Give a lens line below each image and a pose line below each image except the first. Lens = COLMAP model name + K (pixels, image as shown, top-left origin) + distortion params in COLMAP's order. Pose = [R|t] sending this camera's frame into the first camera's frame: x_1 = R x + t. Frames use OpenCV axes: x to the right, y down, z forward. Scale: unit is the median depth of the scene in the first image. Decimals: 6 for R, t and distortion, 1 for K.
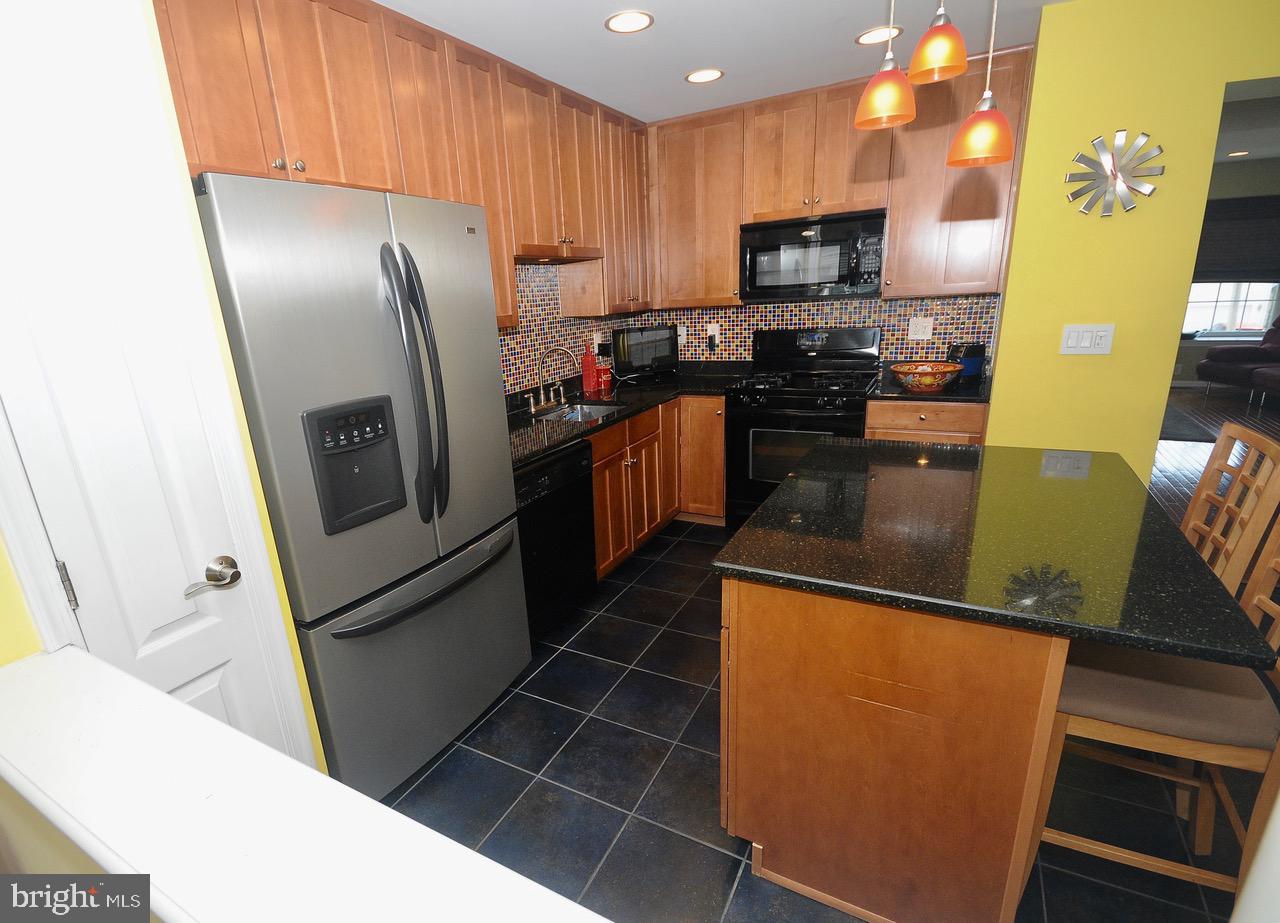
lens RADIAL K [[613.4, 0, 584.9], [0, 613.4, 480.1], [0, 0, 1]] dist [0.002343, 0.000407]
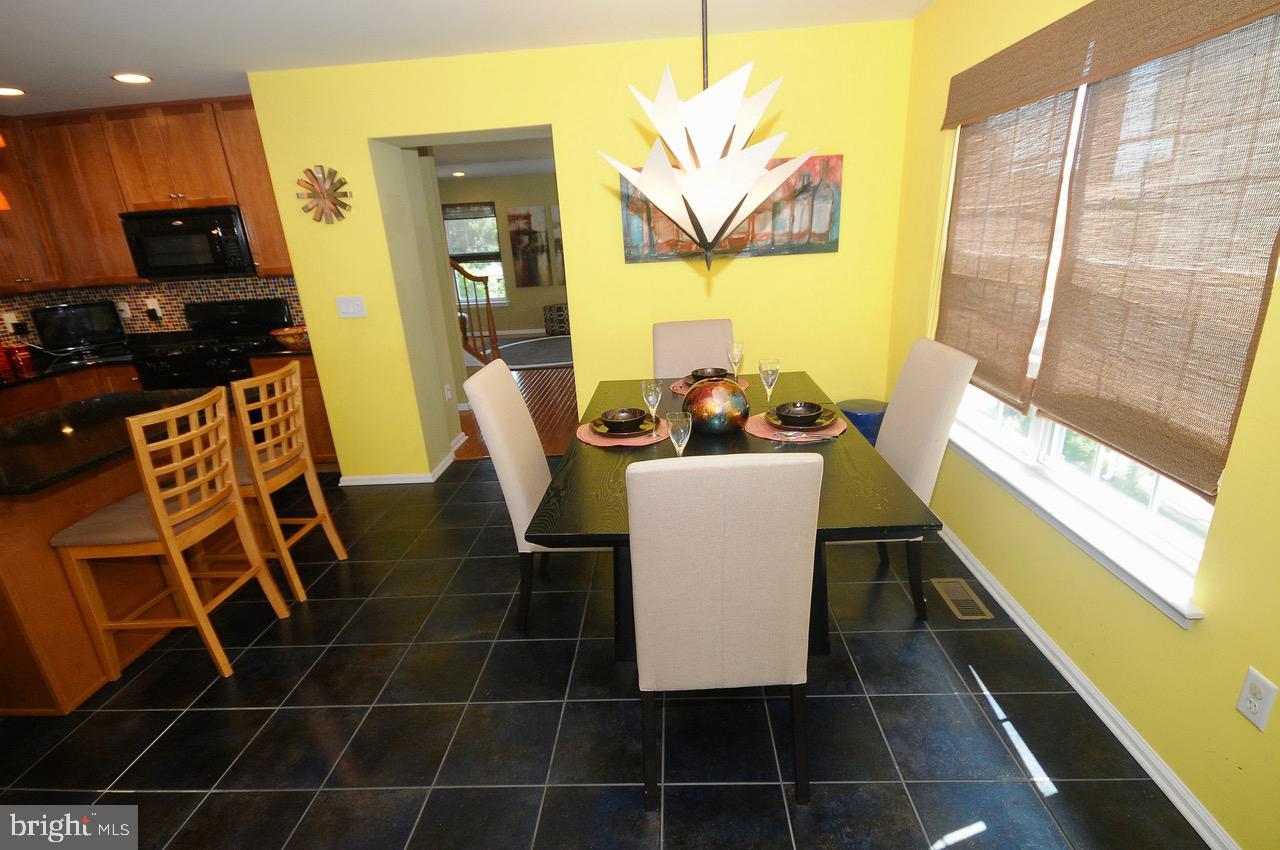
lens RADIAL K [[607.9, 0, 647.7], [0, 607.9, 448.6], [0, 0, 1]] dist [0.023812, -0.020899]
pose [[0.879821, -0.147338, 0.451891, 0.518255], [0.139791, 0.988905, 0.050261, 0.091183], [-0.454283, 0.018950, 0.890656, -0.427158]]
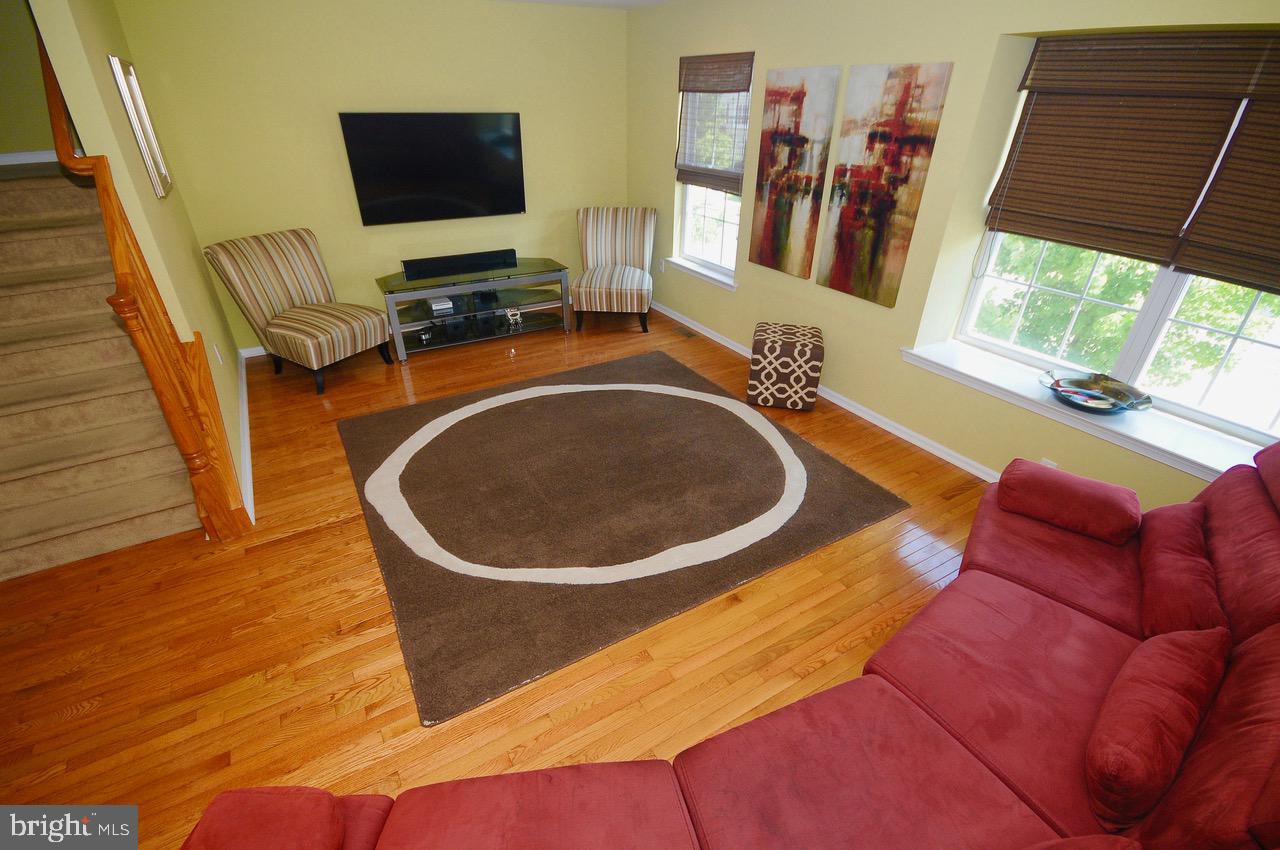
lens RADIAL K [[565.3, 0, 652.2], [0, 565.3, 441.1], [0, 0, 1]] dist [0.010975, -0.013910]
pose [[0.882489, 0.299056, -0.363014, 1.687763], [-0.196734, 0.935767, 0.292637, -0.511956], [0.427211, -0.186832, 0.884638, 1.035317]]
